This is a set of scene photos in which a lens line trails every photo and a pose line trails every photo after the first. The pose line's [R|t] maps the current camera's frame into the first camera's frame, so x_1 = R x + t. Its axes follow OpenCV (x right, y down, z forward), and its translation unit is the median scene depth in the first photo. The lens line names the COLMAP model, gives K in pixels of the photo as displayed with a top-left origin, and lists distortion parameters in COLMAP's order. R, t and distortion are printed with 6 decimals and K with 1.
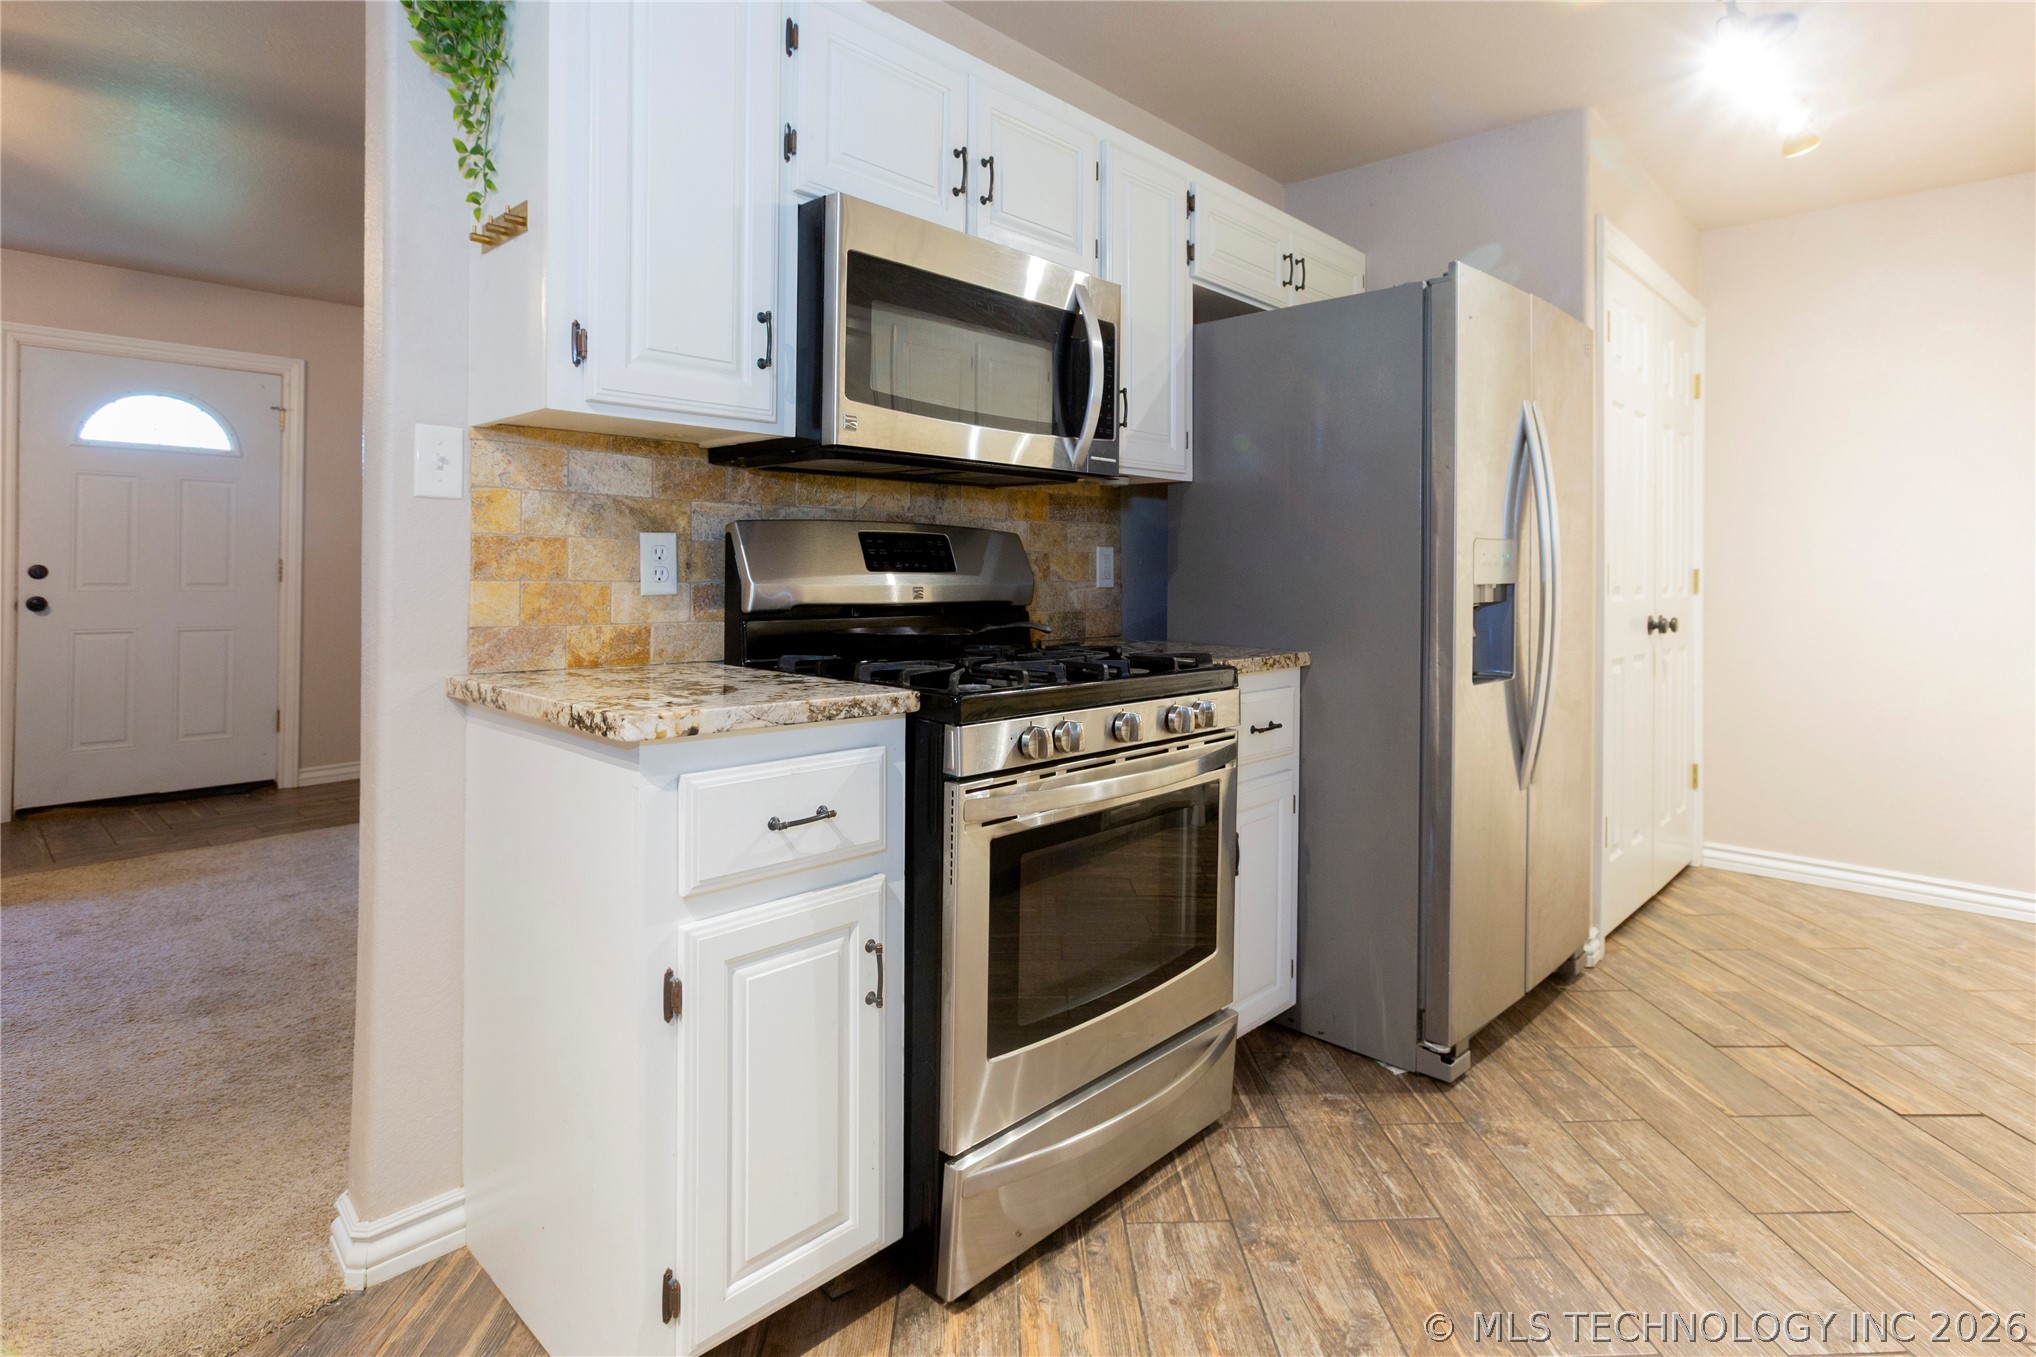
lens RADIAL K [[1034.0, 0, 1055.7], [0, 1034.0, 570.9], [0, 0, 1]] dist [-0.012323, 0.012600]
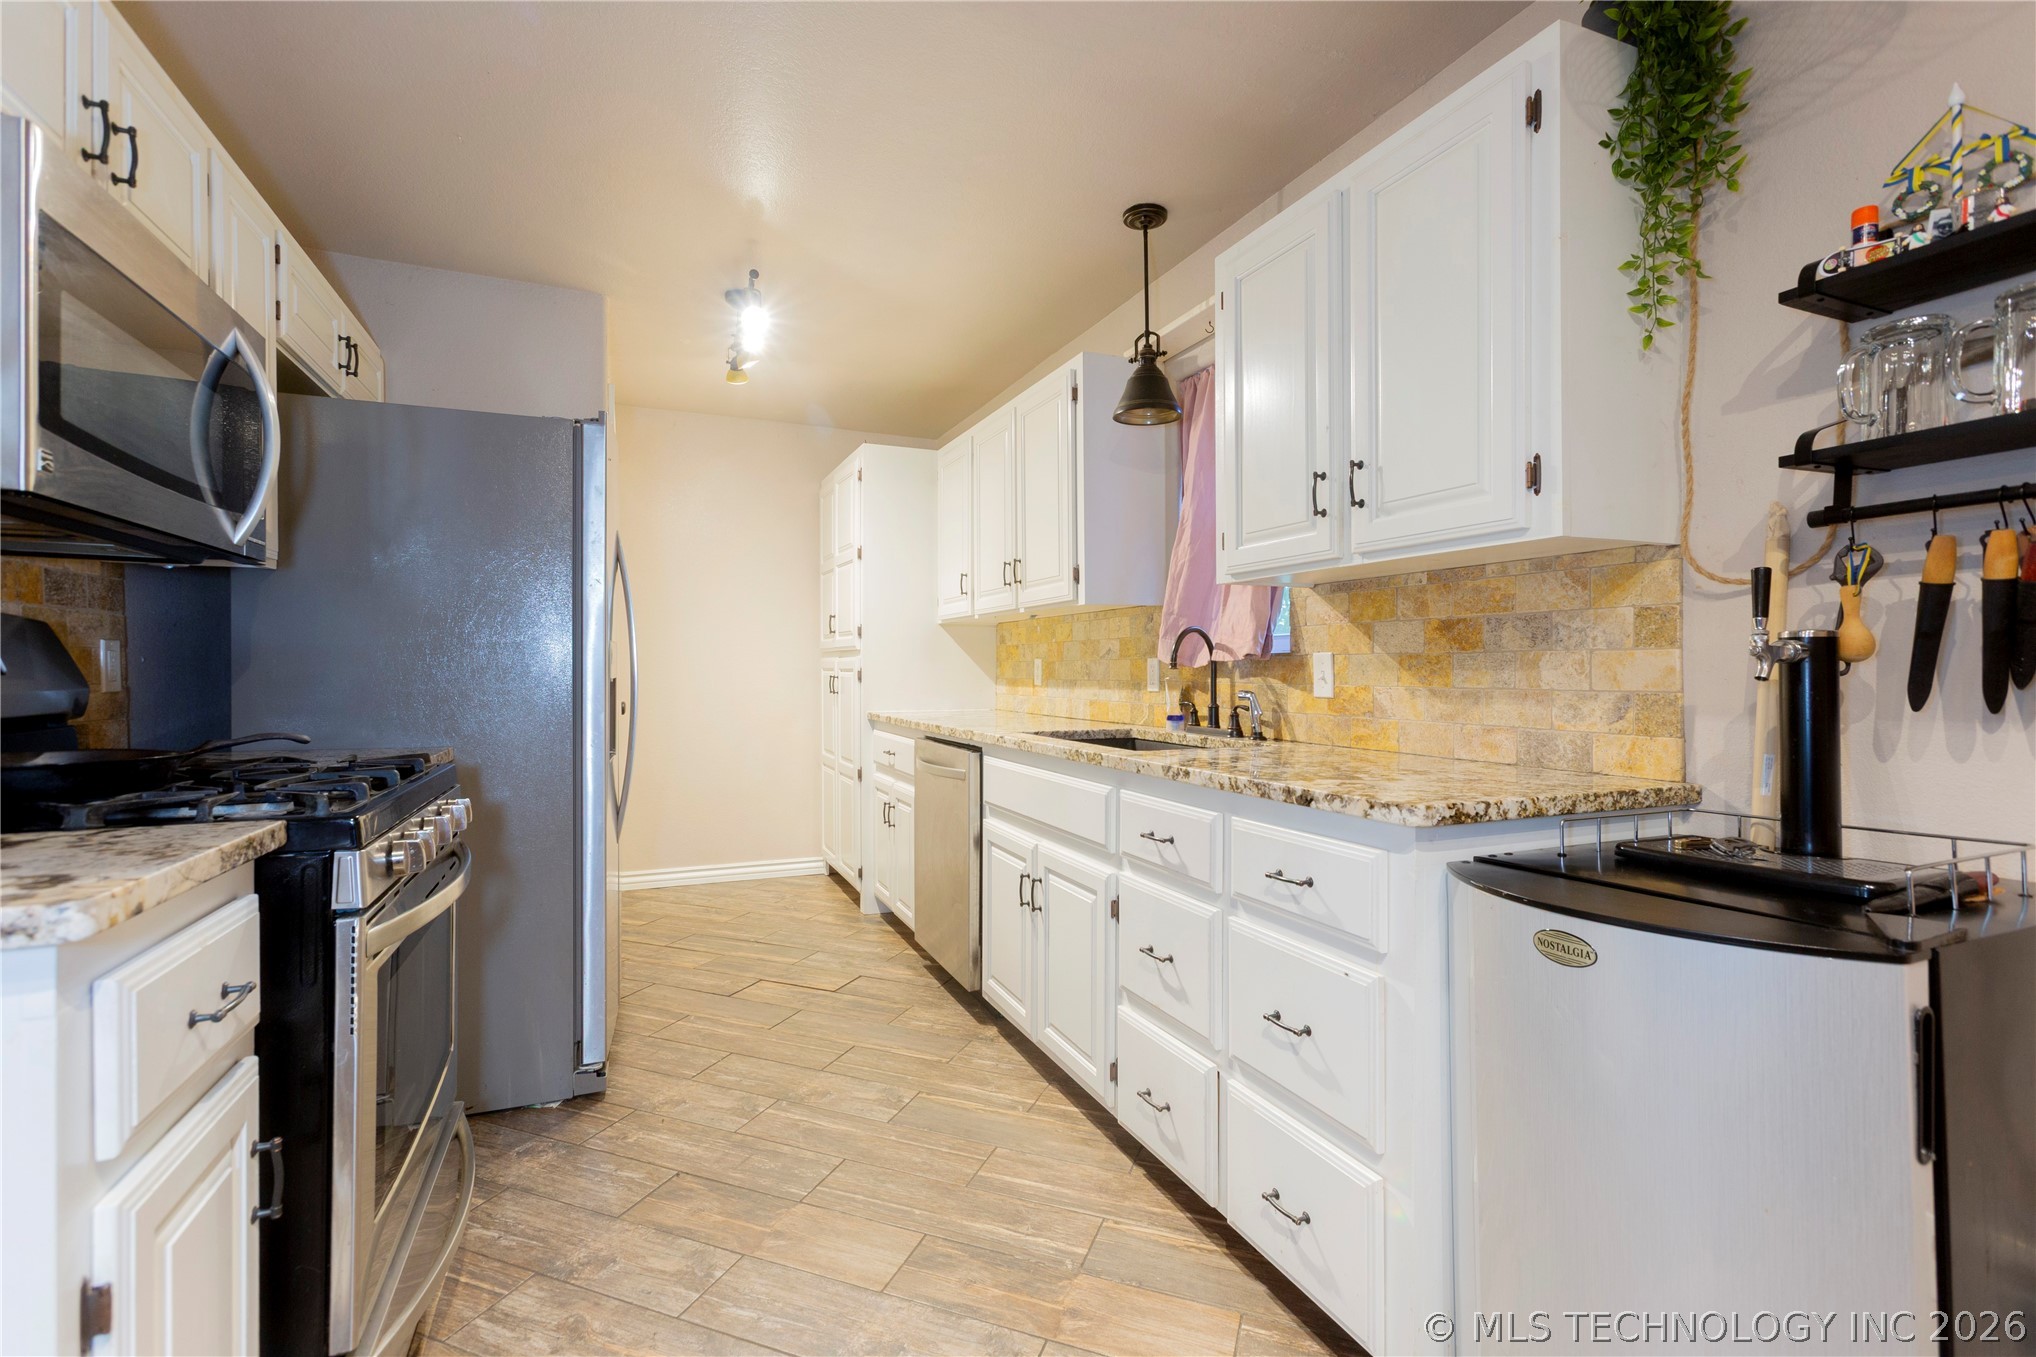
lens RADIAL K [[910.3, 0, 1012.8], [0, 910.3, 673.5], [0, 0, 1]] dist [-0.012175, 0.014639]
pose [[0.417216, -0.013344, 0.908709, -0.432412], [0.004183, 0.999910, 0.012763, -0.005553], [-0.908798, -0.001524, 0.417235, 0.138267]]
